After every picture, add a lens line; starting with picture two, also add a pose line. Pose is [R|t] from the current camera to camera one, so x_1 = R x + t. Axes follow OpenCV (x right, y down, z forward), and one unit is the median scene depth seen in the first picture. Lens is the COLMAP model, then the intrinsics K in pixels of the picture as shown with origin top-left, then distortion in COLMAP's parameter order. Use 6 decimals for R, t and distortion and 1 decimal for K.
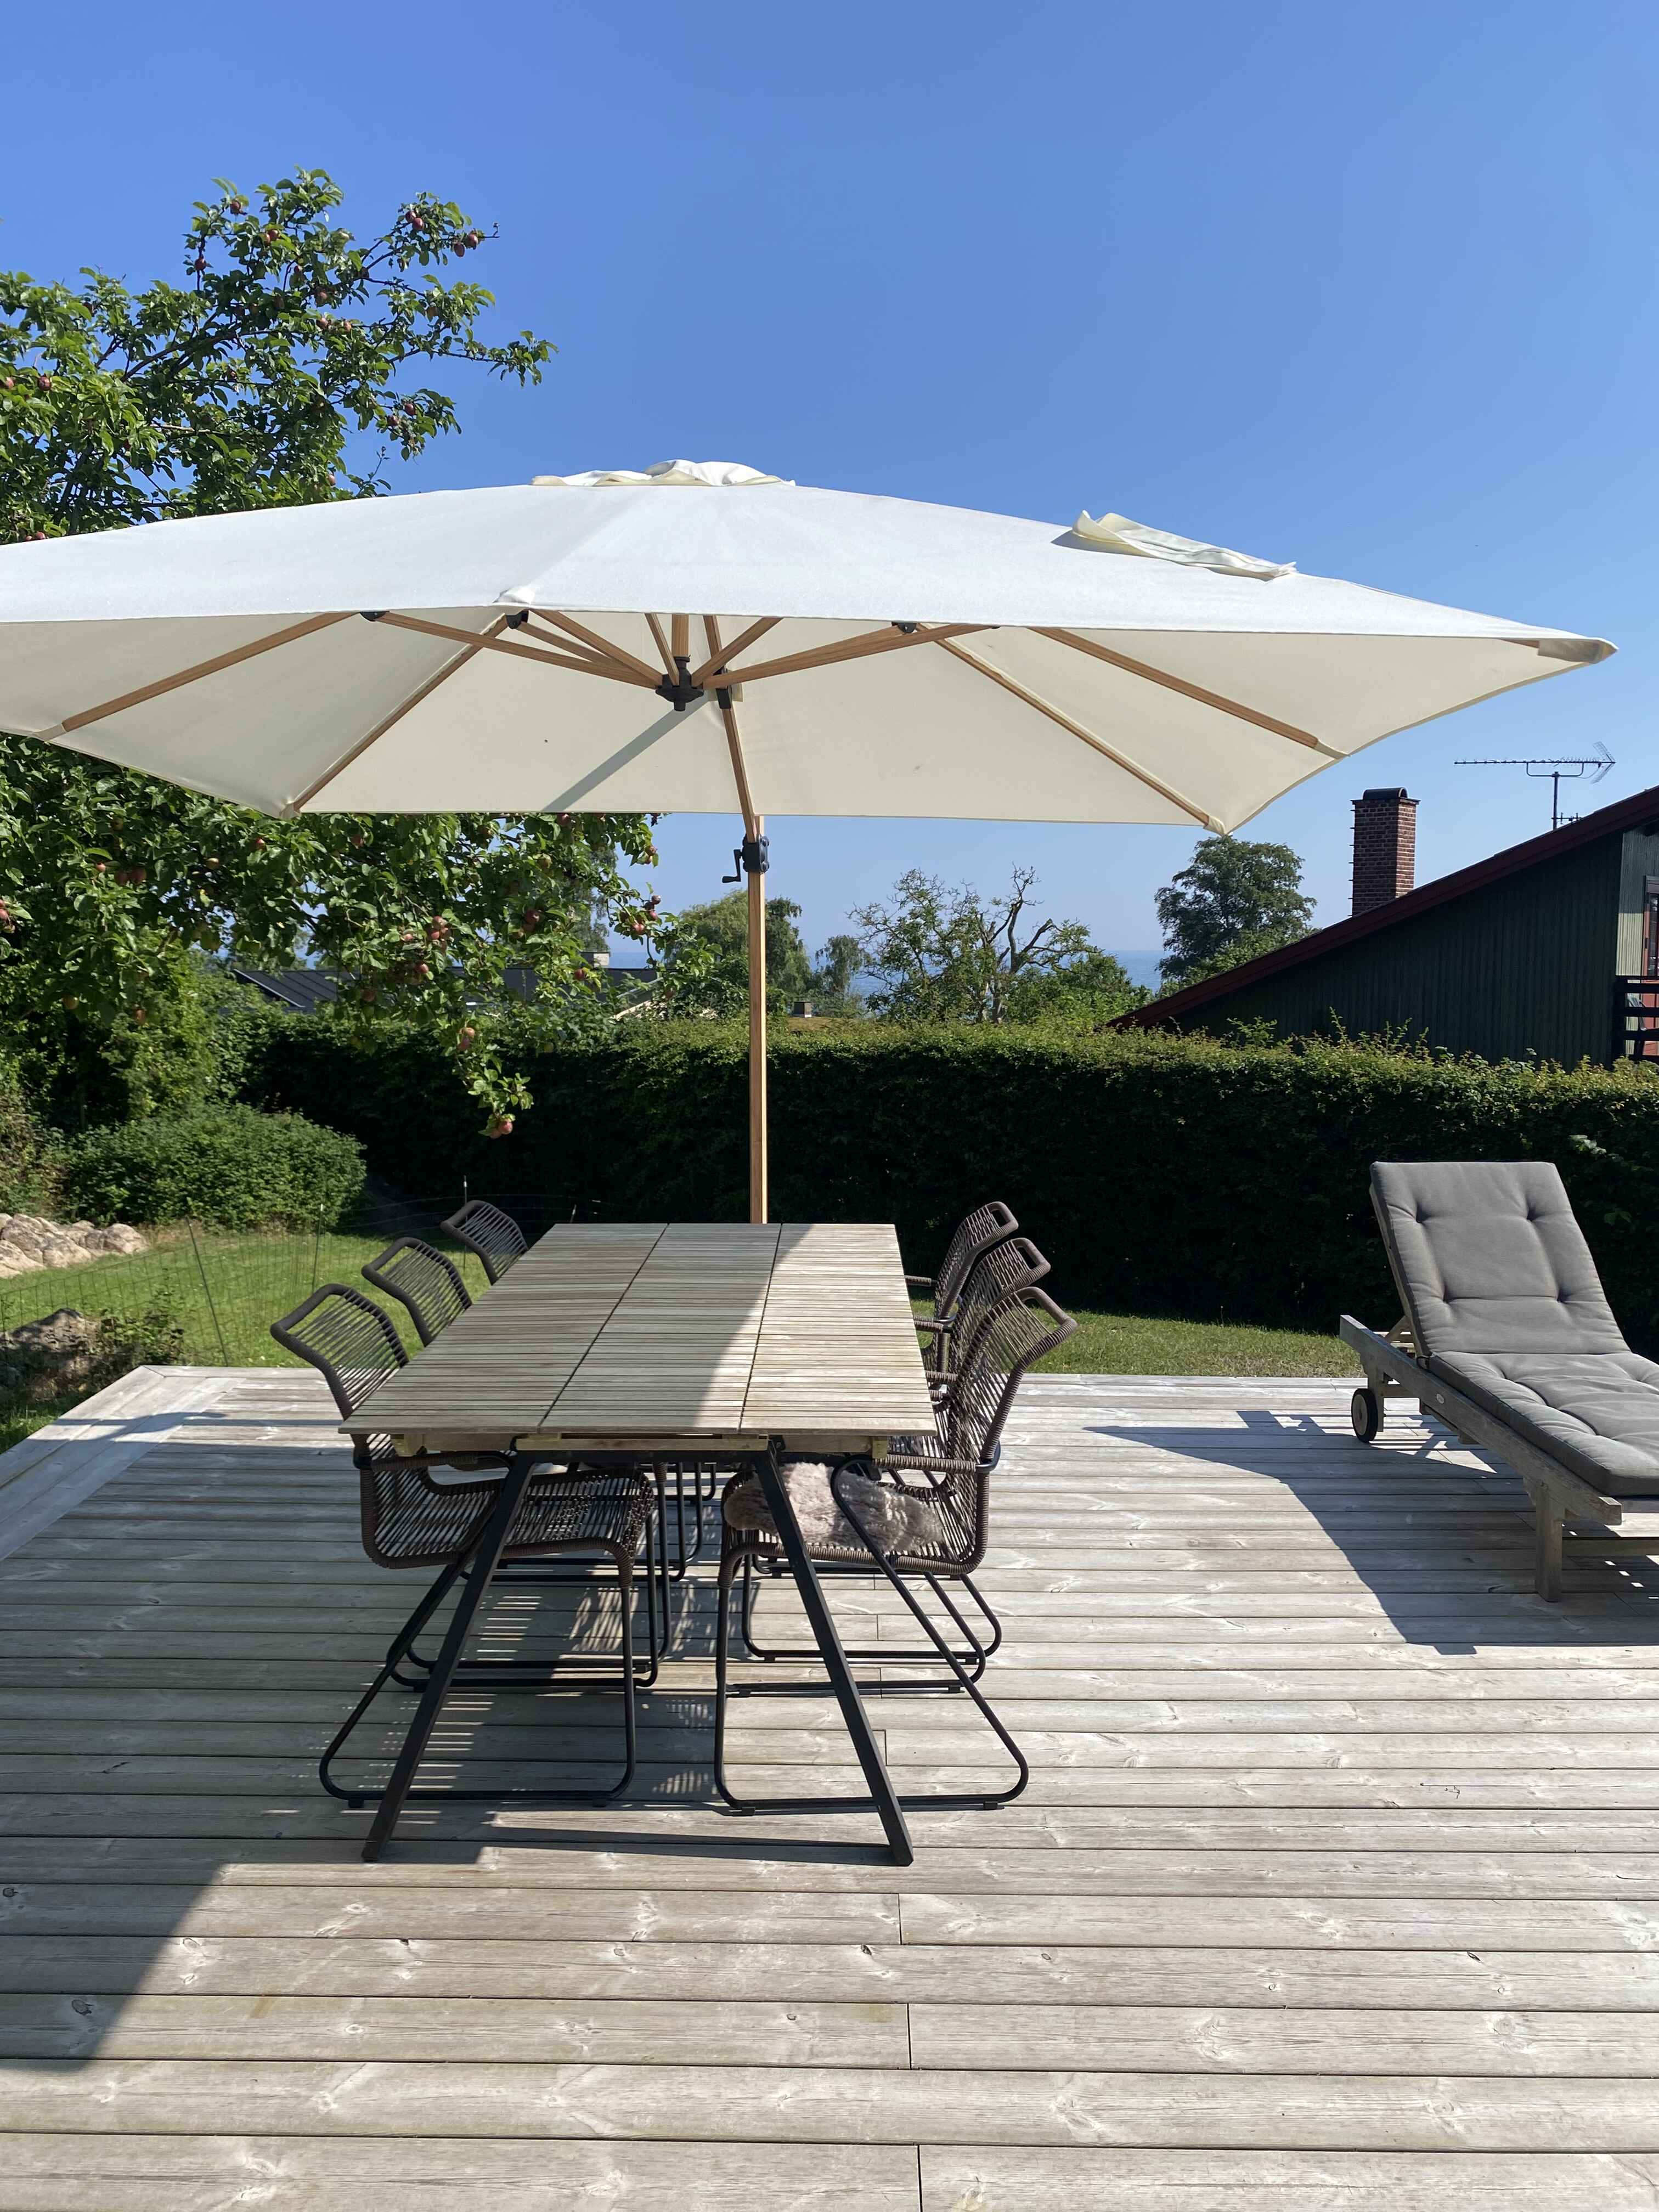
lens RADIAL K [[1705.7, 0, 841.0], [0, 1705.7, 1098.3], [0, 0, 1]] dist [0.010609, -0.017231]
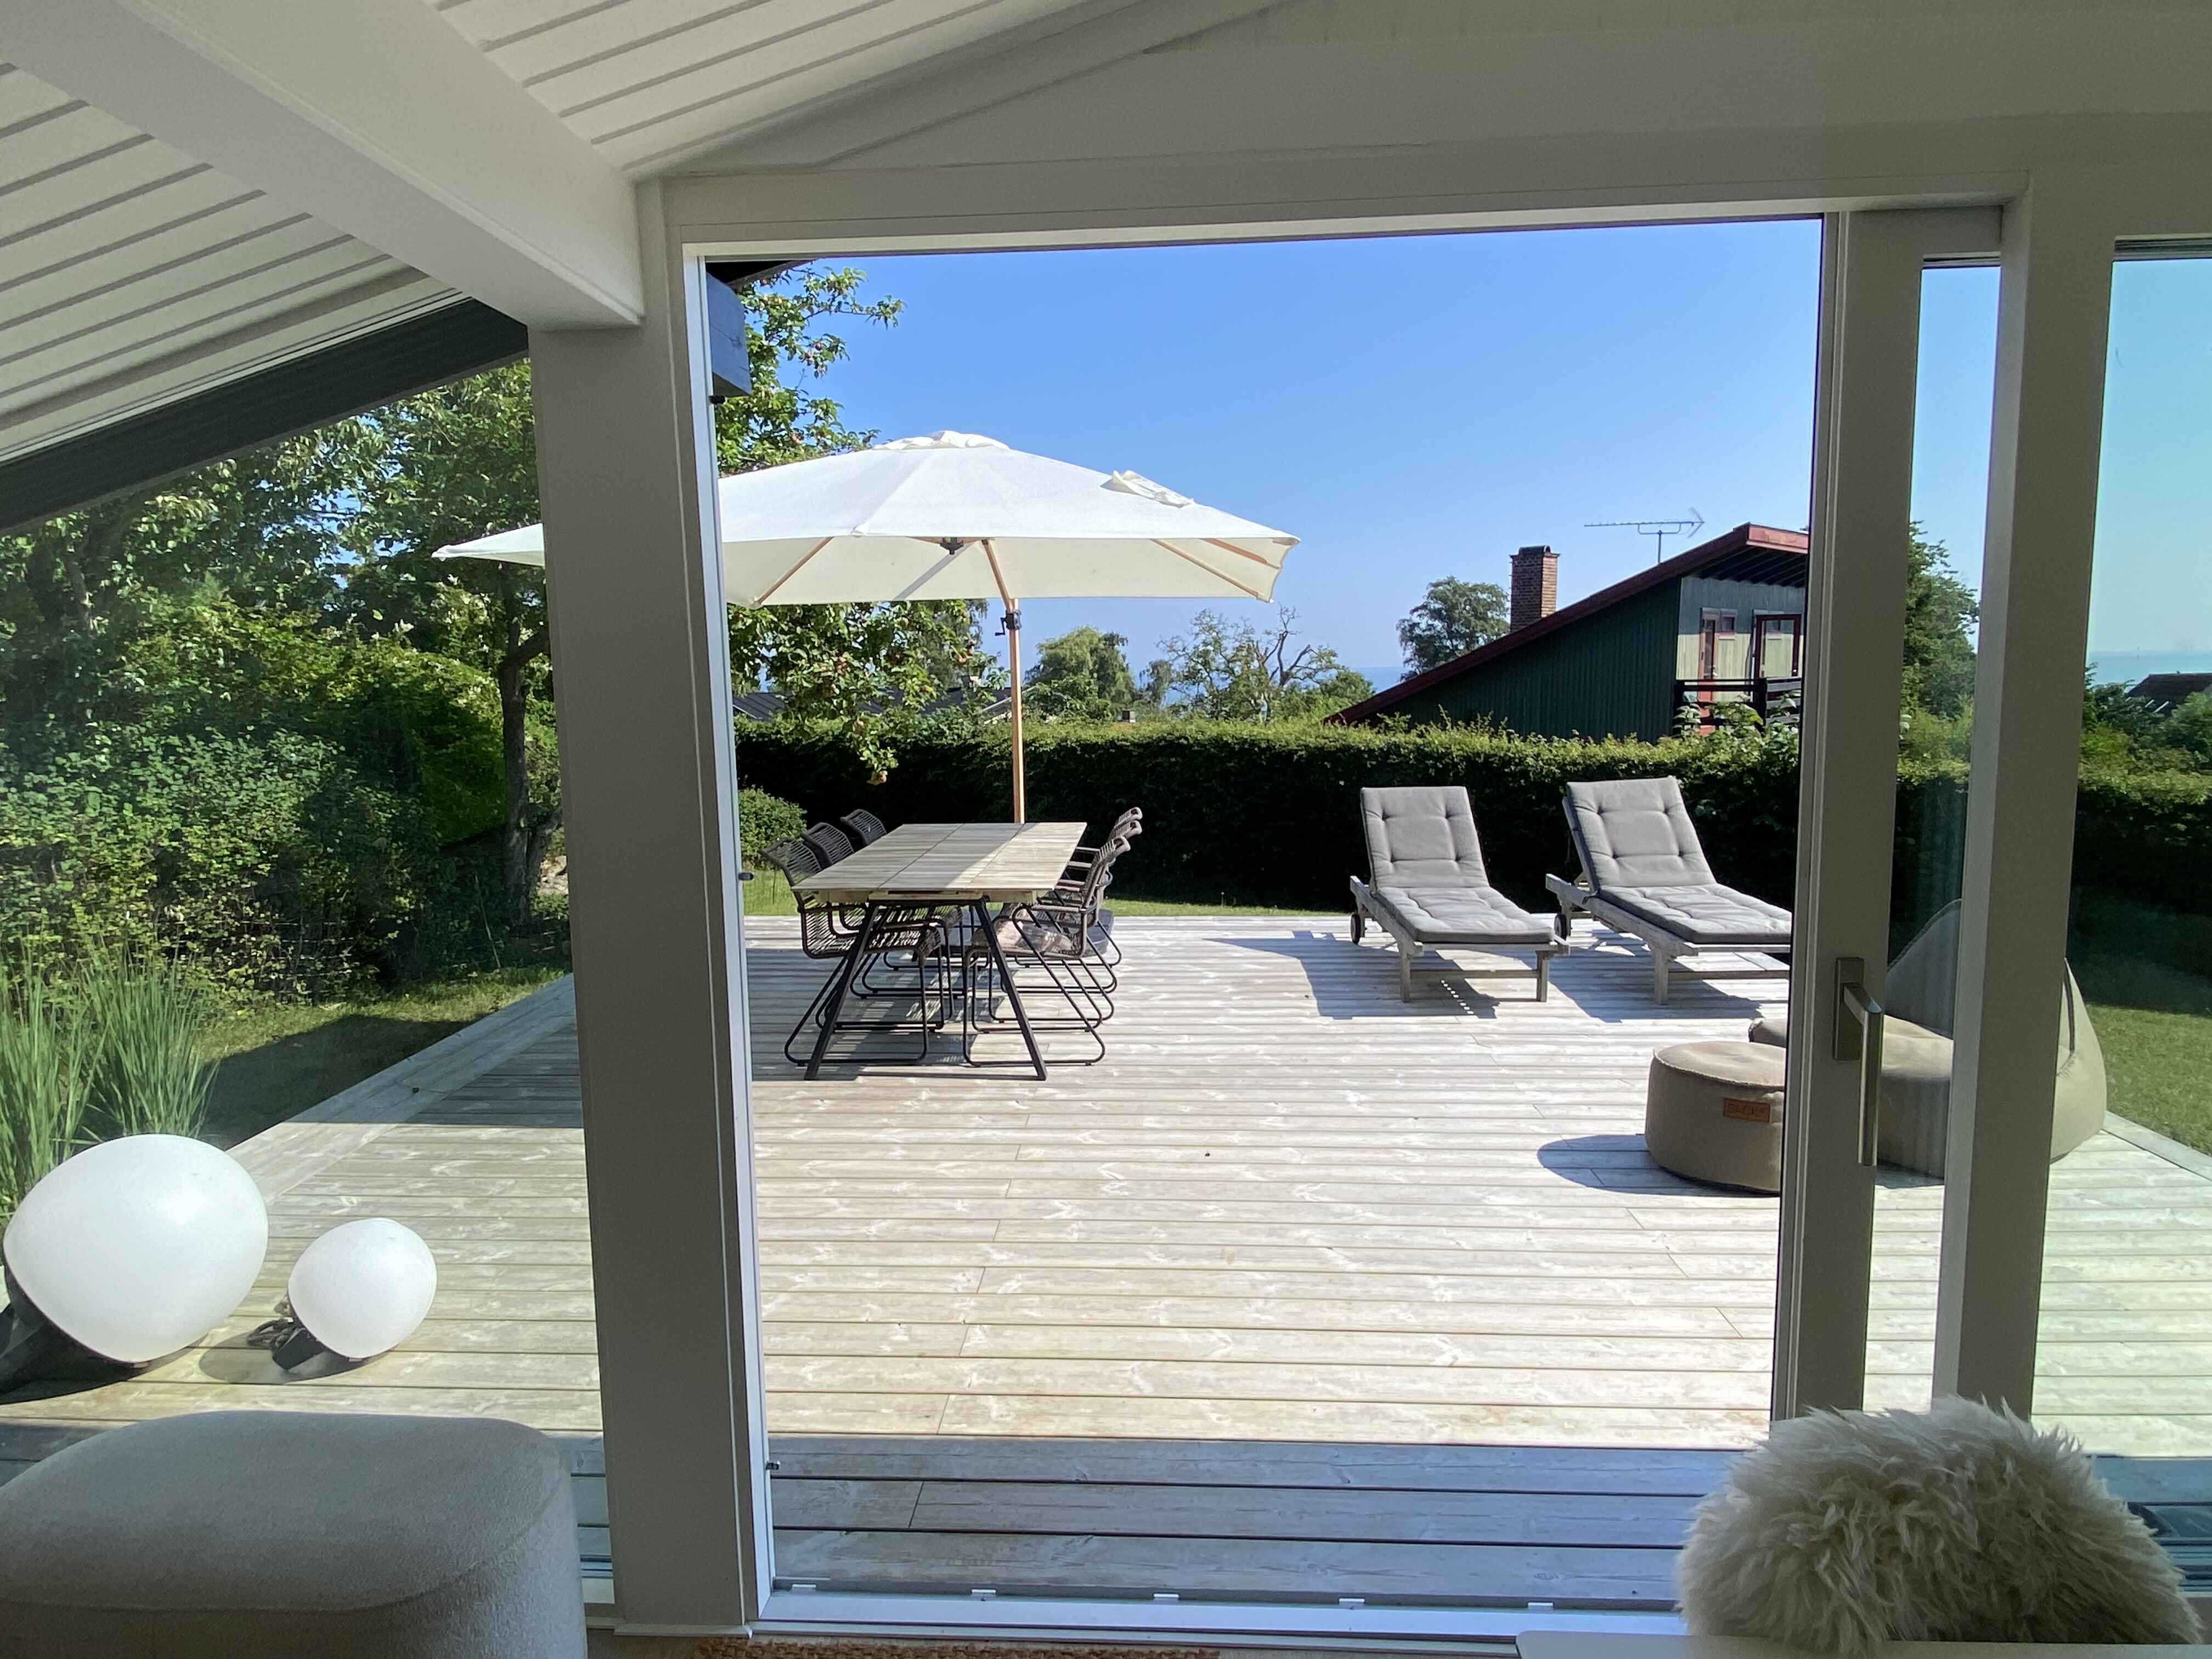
lens RADIAL K [[1294.0, 0, 1099.6], [0, 1294.0, 841.8], [0, 0, 1]] dist [0.036785, 0.000772]
pose [[0.998699, -0.009897, -0.050021, 0.089366], [0.012091, 0.998970, 0.043741, 0.026284], [0.049536, -0.044289, 0.997790, -0.305776]]
